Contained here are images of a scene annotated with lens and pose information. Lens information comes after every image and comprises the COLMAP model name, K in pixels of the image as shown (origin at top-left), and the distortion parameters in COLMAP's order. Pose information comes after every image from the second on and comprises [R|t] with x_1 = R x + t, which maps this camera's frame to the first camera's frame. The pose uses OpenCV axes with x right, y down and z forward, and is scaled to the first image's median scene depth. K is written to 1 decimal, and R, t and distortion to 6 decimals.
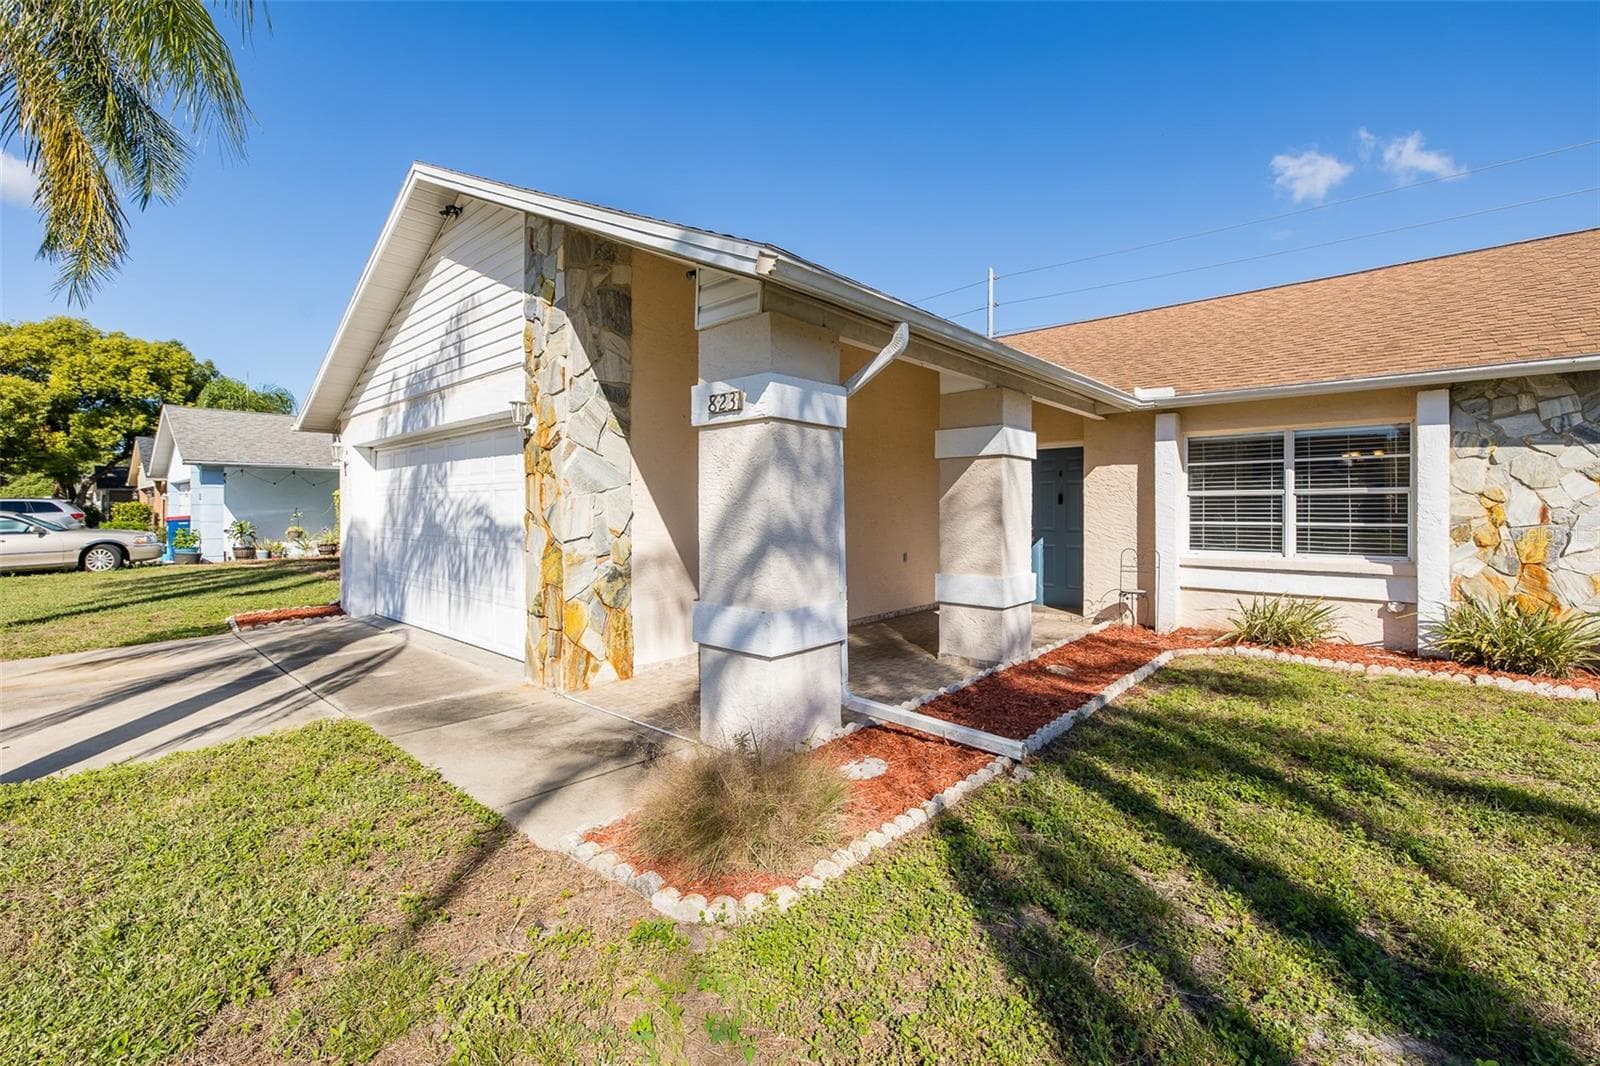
lens RADIAL K [[667.9, 0, 800.0], [0, 667.9, 525.4], [0, 0, 1]] dist [-0.002737, 0.000005]
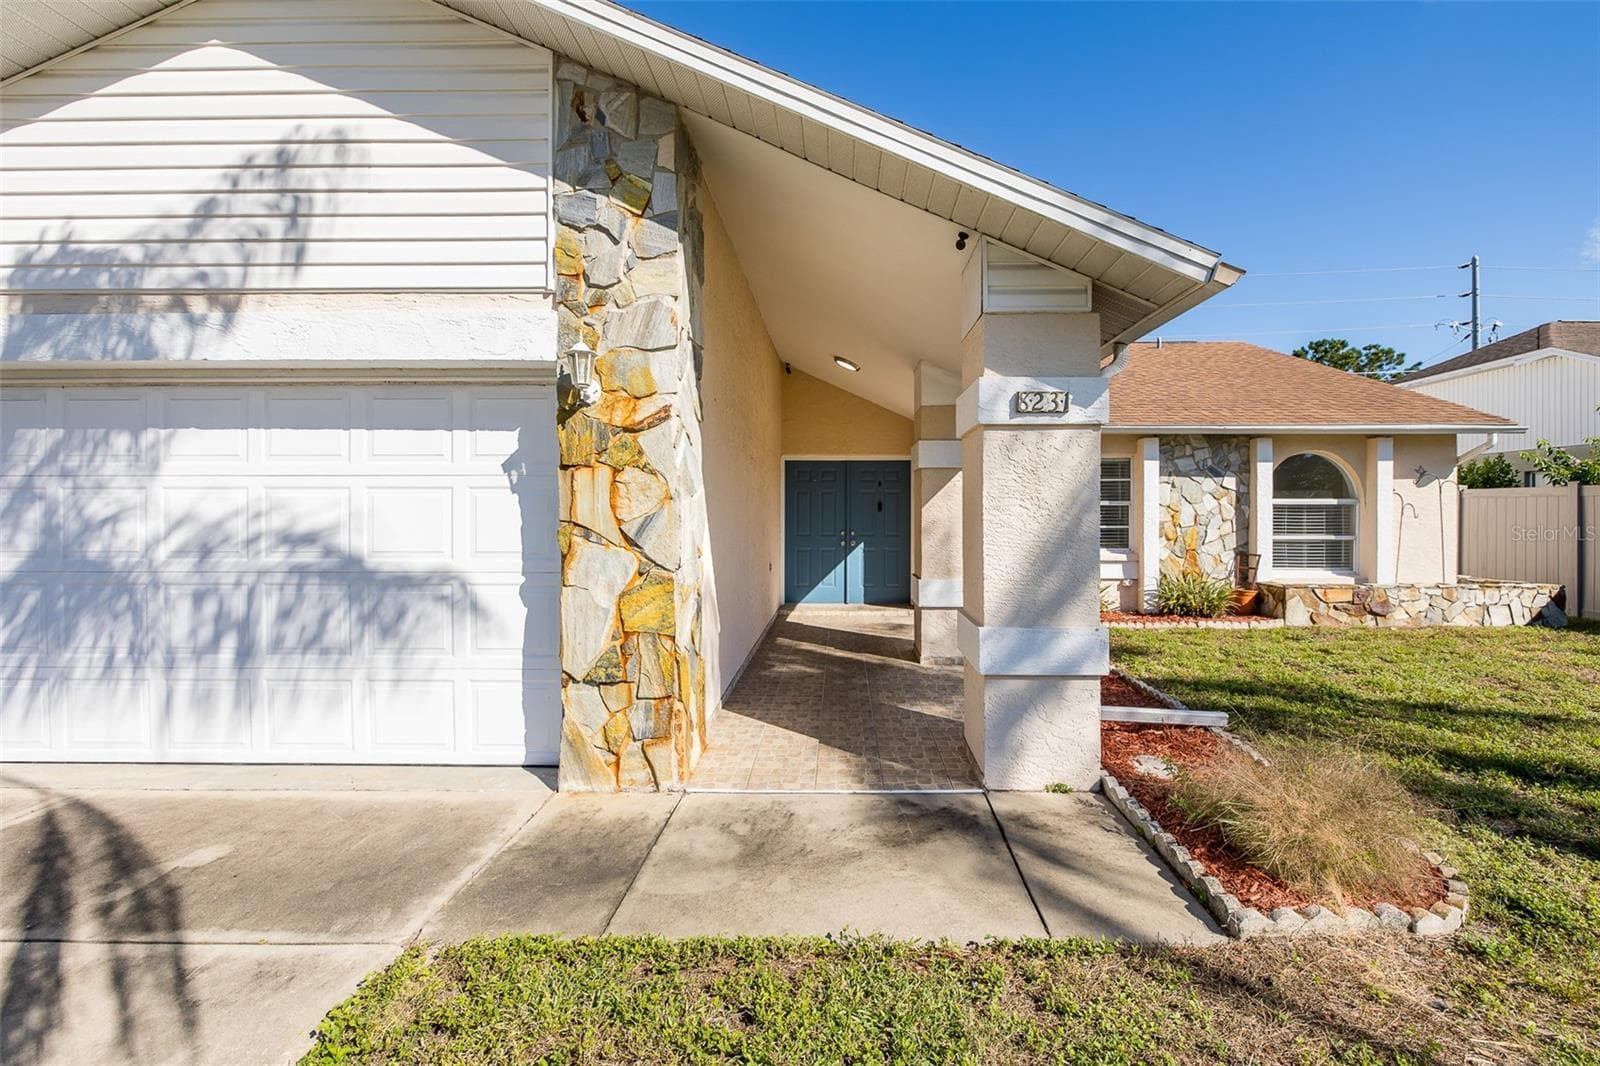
lens RADIAL K [[672.1, 0, 794.6], [0, 672.1, 533.1], [0, 0, 1]] dist [0.000503, -0.000089]
pose [[0.757774, -0.019592, 0.652223, -0.656435], [0.016411, 0.999805, 0.010966, -0.015696], [-0.652311, 0.002394, 0.757947, 0.364142]]
